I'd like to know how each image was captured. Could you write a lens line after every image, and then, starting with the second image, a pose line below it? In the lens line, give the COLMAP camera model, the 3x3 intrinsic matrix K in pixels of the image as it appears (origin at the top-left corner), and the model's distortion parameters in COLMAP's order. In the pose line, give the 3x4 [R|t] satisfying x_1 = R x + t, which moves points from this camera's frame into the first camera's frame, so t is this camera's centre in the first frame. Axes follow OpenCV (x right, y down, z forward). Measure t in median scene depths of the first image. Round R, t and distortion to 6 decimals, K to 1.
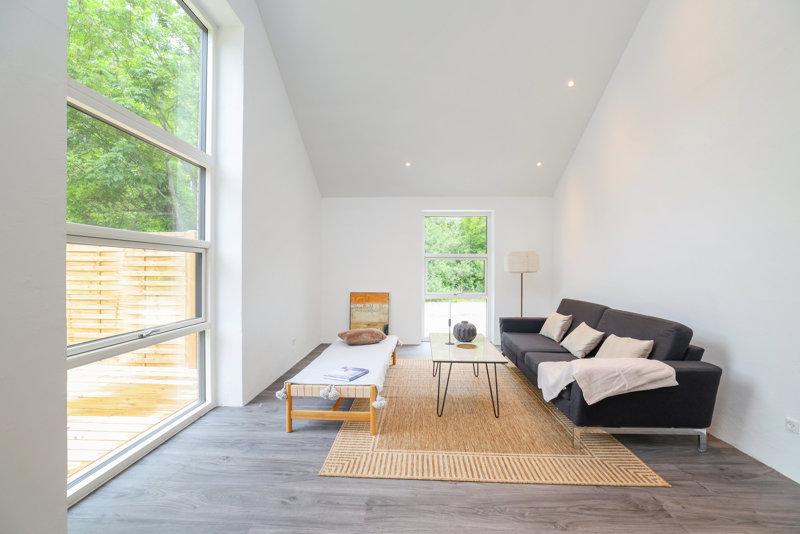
lens RADIAL K [[349.4, 0, 401.6], [0, 349.4, 269.6], [0, 0, 1]] dist [-0.022109, 0.000435]
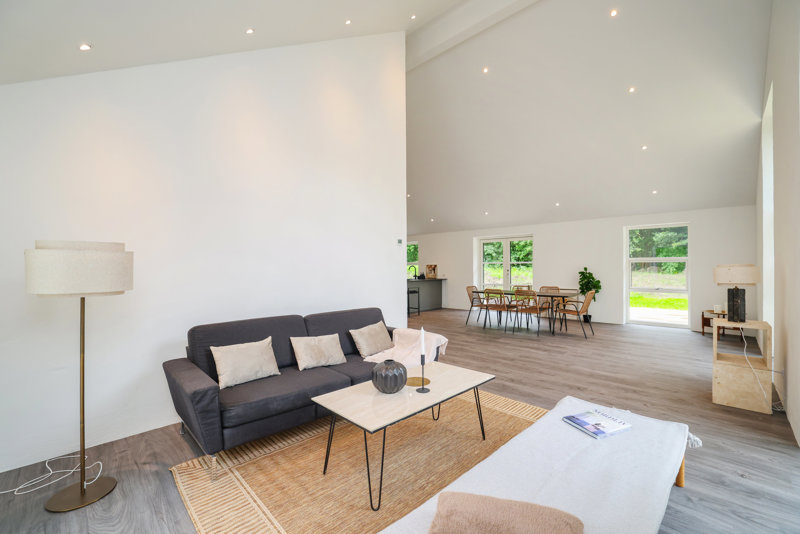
lens RADIAL K [[349.4, 0, 401.6], [0, 349.4, 269.6], [0, 0, 1]] dist [-0.022109, 0.000435]
pose [[-0.753131, 0.003130, 0.657863, -0.308314], [0.008026, 0.999958, 0.004430, -0.026251], [-0.657822, 0.008616, -0.753125, 1.713845]]
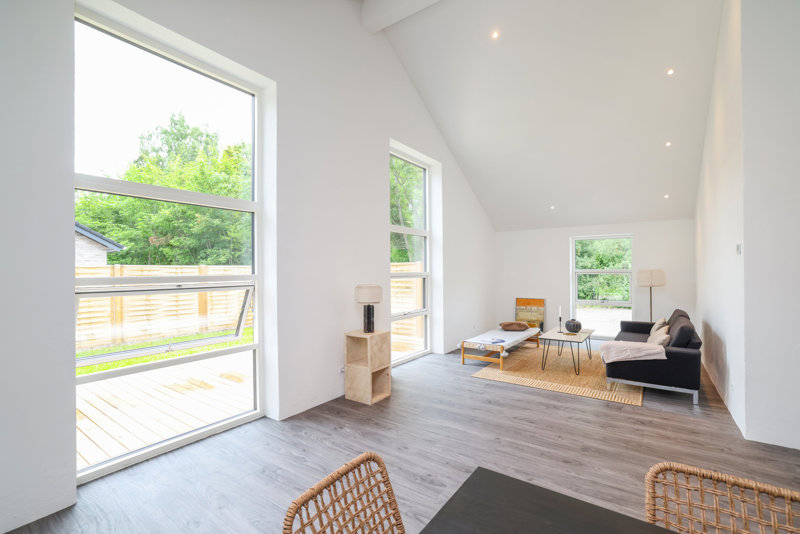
lens RADIAL K [[349.4, 0, 401.6], [0, 349.4, 269.6], [0, 0, 1]] dist [-0.022109, 0.000435]
pose [[0.841074, -0.012235, -0.540781, 0.448379], [0.009134, 0.999923, -0.008417, -0.081400], [0.540842, 0.002139, 0.841121, -0.857711]]
